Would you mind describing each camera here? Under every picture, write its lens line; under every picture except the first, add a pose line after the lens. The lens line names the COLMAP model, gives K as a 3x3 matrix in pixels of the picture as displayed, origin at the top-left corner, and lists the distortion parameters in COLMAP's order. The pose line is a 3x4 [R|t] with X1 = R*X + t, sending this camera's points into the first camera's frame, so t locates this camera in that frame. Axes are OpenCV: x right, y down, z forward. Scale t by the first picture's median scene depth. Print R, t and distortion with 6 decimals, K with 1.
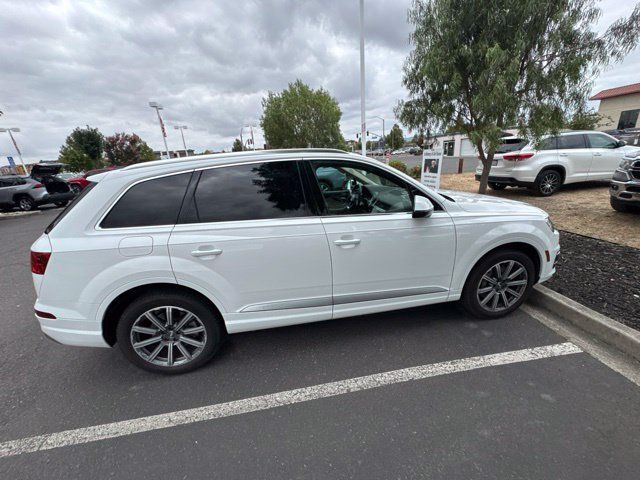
lens RADIAL K [[256.9, 0, 321.2], [0, 256.9, 238.0], [0, 0, 1]] dist [-0.004086, 0.000739]
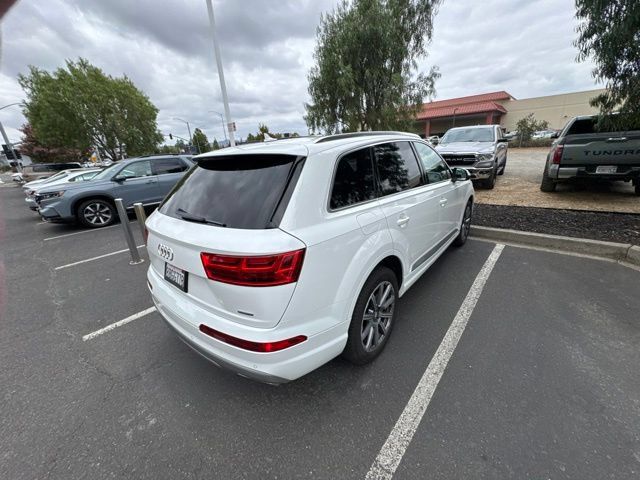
lens RADIAL K [[256.9, 0, 321.5], [0, 256.9, 237.2], [0, 0, 1]] dist [-0.004086, 0.000739]
pose [[0.761320, -0.191504, 0.619450, -1.072896], [0.206489, 0.977254, 0.048339, 0.001881], [-0.614618, 0.091108, 0.783546, 0.281699]]
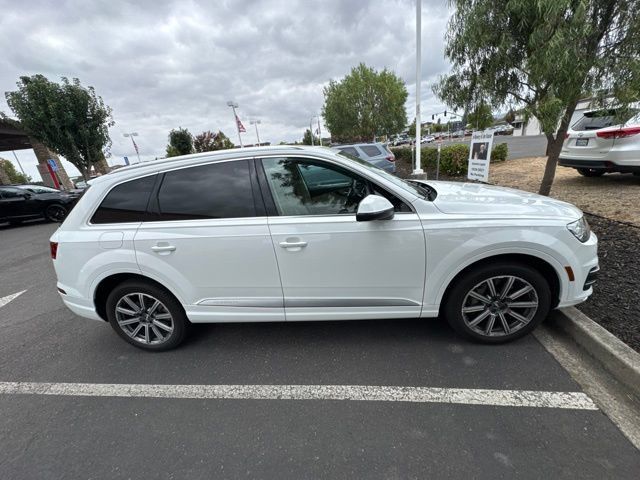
lens RADIAL K [[256.9, 0, 320.4], [0, 256.9, 238.6], [0, 0, 1]] dist [-0.004086, 0.000739]
pose [[0.964267, 0.043048, -0.261410, 0.373278], [-0.031040, 0.998272, 0.049892, -0.047368], [0.263106, -0.039995, 0.963938, 0.093141]]
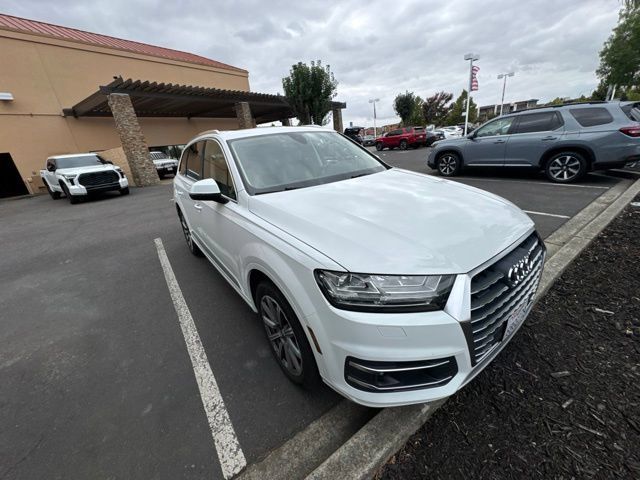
lens RADIAL K [[256.9, 0, 319.6], [0, 256.9, 238.8], [0, 0, 1]] dist [-0.004086, 0.000739]
pose [[0.447208, 0.336864, -0.828569, 1.243491], [-0.204523, 0.940336, 0.271916, -0.257381], [0.870733, 0.047858, 0.489422, 0.756812]]
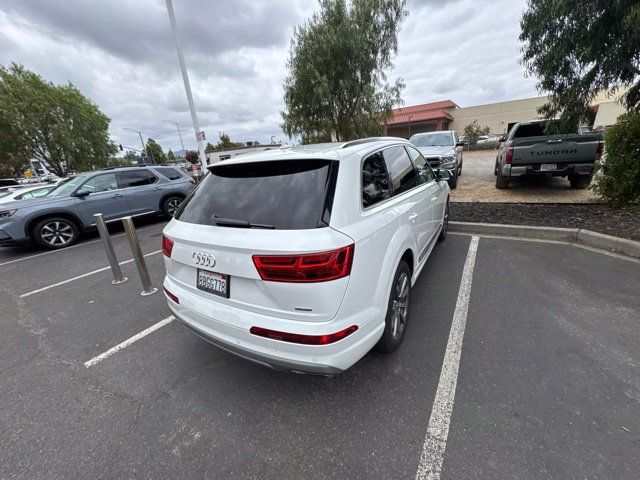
lens RADIAL K [[256.9, 0, 322.0], [0, 256.9, 236.5], [0, 0, 1]] dist [-0.004086, 0.000739]
pose [[0.662046, -0.220564, 0.716273, -1.232110], [0.265512, 0.962755, 0.051054, -0.021550], [-0.700856, 0.156379, 0.695950, 0.367573]]
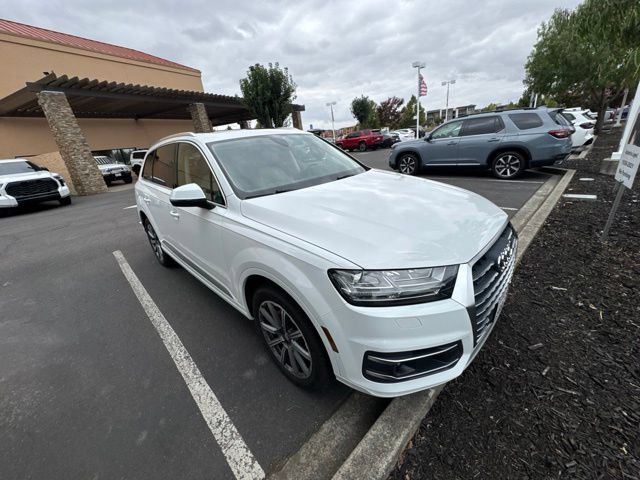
lens RADIAL K [[256.9, 0, 319.6], [0, 256.9, 239.0], [0, 0, 1]] dist [-0.004086, 0.000739]
pose [[0.576238, 0.301684, -0.759564, 1.203284], [-0.185578, 0.953400, 0.237885, -0.238730], [0.795934, 0.003880, 0.605371, 0.678316]]
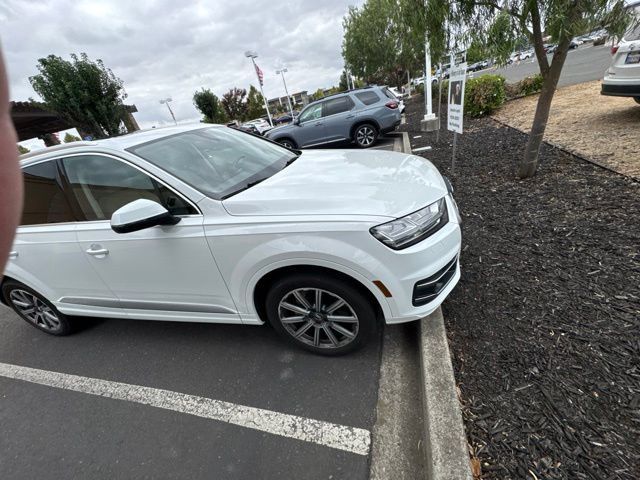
lens RADIAL K [[256.9, 0, 320.4], [0, 256.9, 239.3], [0, 0, 1]] dist [-0.004086, 0.000739]
pose [[0.905623, 0.072229, -0.417888, 0.993663], [0.027213, 0.973461, 0.227231, -0.175583], [0.423210, -0.217157, 0.879622, 0.456120]]
